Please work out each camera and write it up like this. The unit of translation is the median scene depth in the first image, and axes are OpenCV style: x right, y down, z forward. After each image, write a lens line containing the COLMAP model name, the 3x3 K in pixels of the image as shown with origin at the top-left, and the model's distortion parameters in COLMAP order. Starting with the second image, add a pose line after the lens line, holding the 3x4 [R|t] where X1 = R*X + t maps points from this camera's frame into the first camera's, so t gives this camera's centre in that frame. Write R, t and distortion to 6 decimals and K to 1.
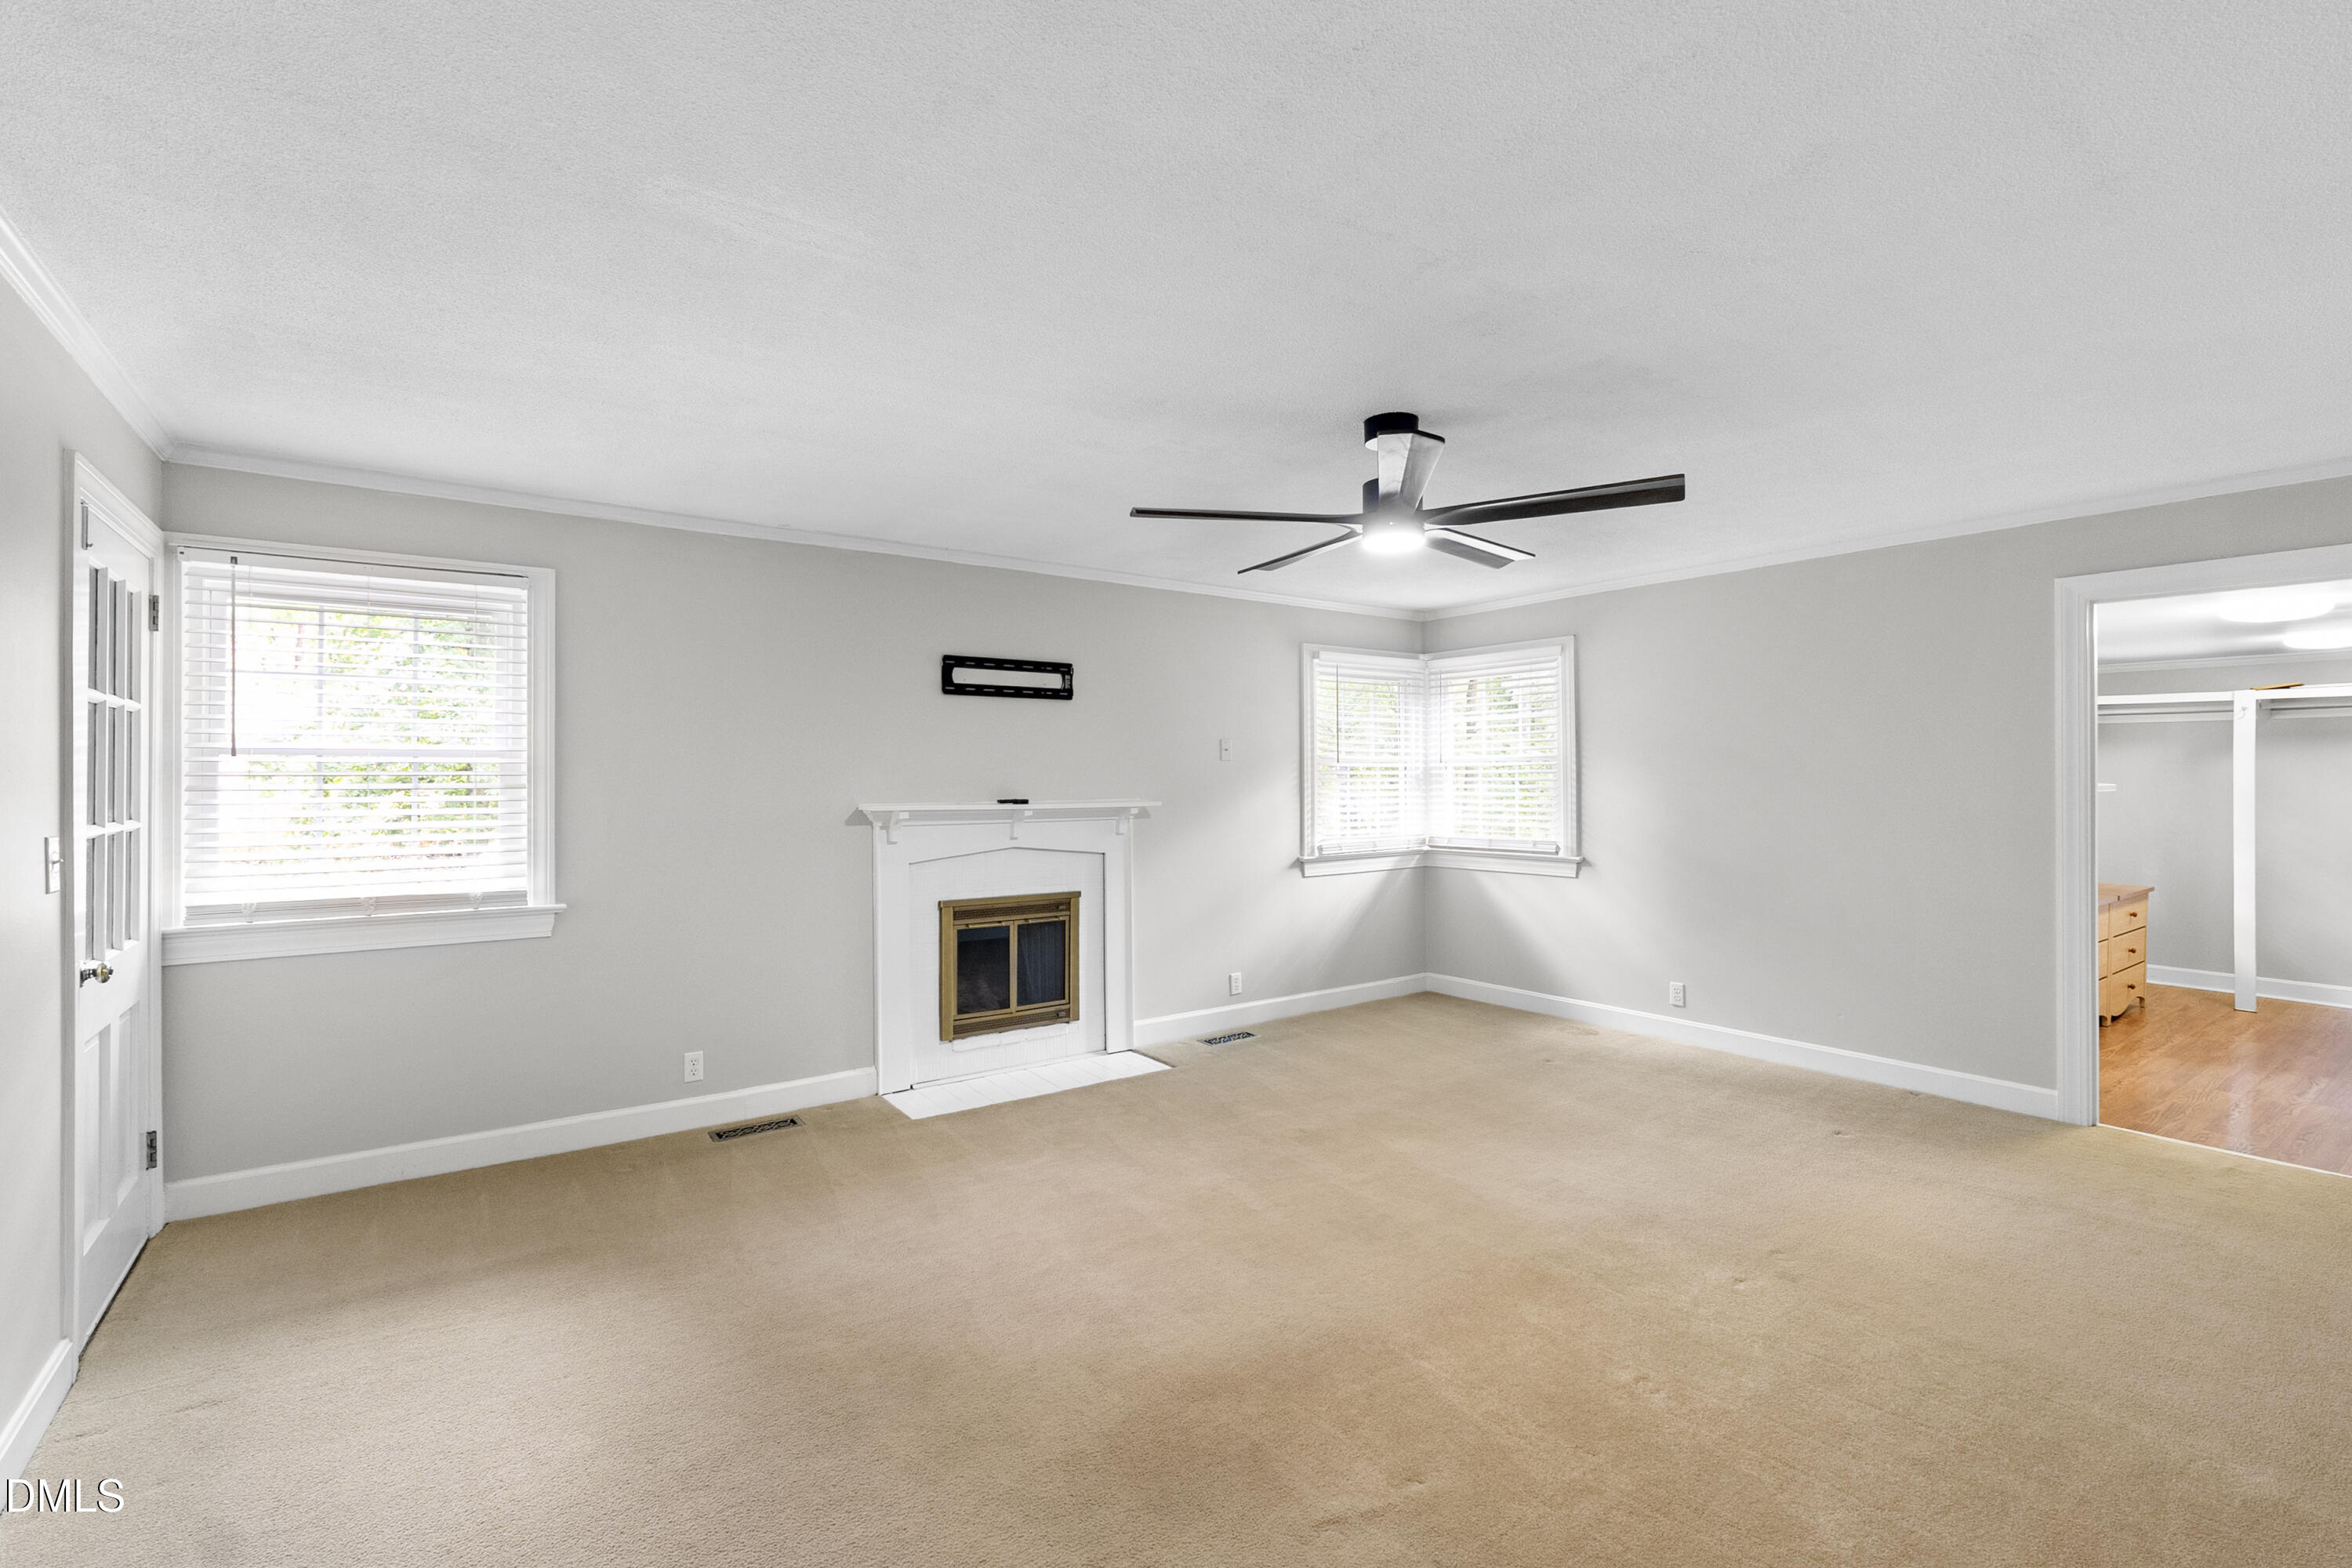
lens RADIAL K [[1037.0, 0, 1158.6], [0, 1037.0, 768.4], [0, 0, 1]] dist [0.001346, 0.000456]
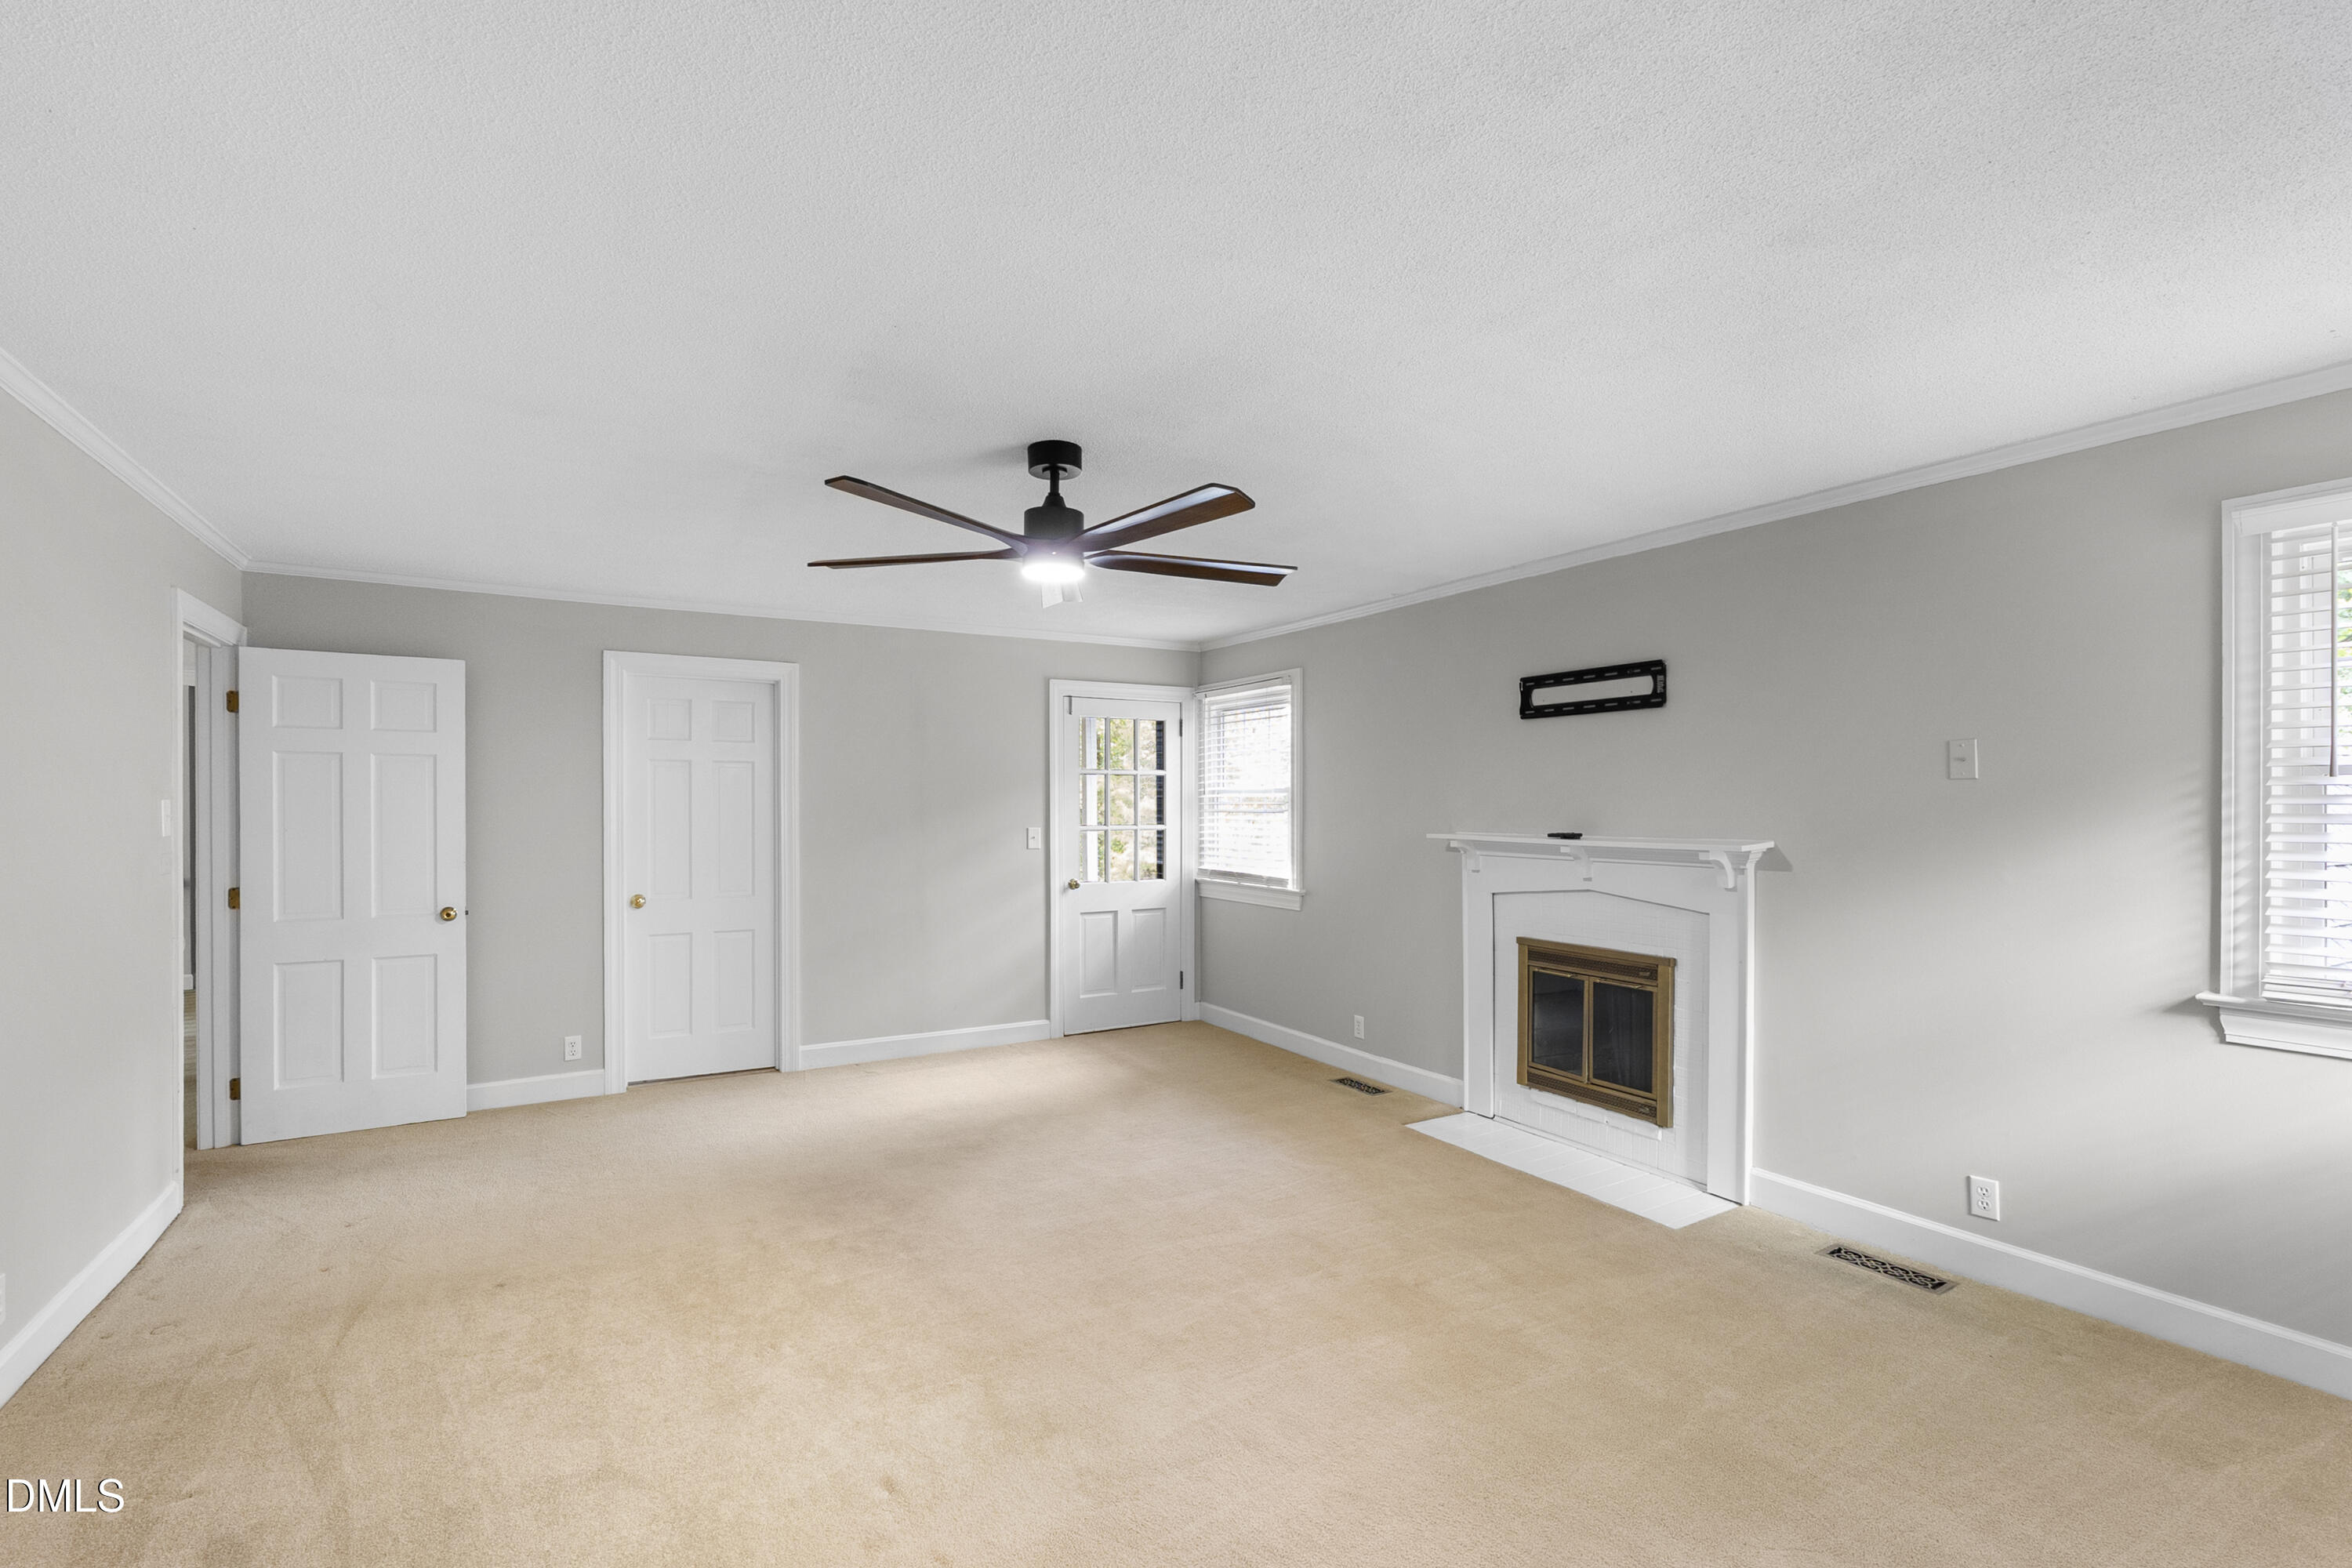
lens RADIAL K [[1037.0, 0, 1159.0], [0, 1037.0, 805.7], [0, 0, 1]] dist [0.001346, 0.000456]
pose [[-0.081082, 0.005245, -0.996694, 0.746705], [0.010128, 0.999939, 0.004438, -0.000409], [0.996656, -0.009734, -0.081130, 0.728291]]
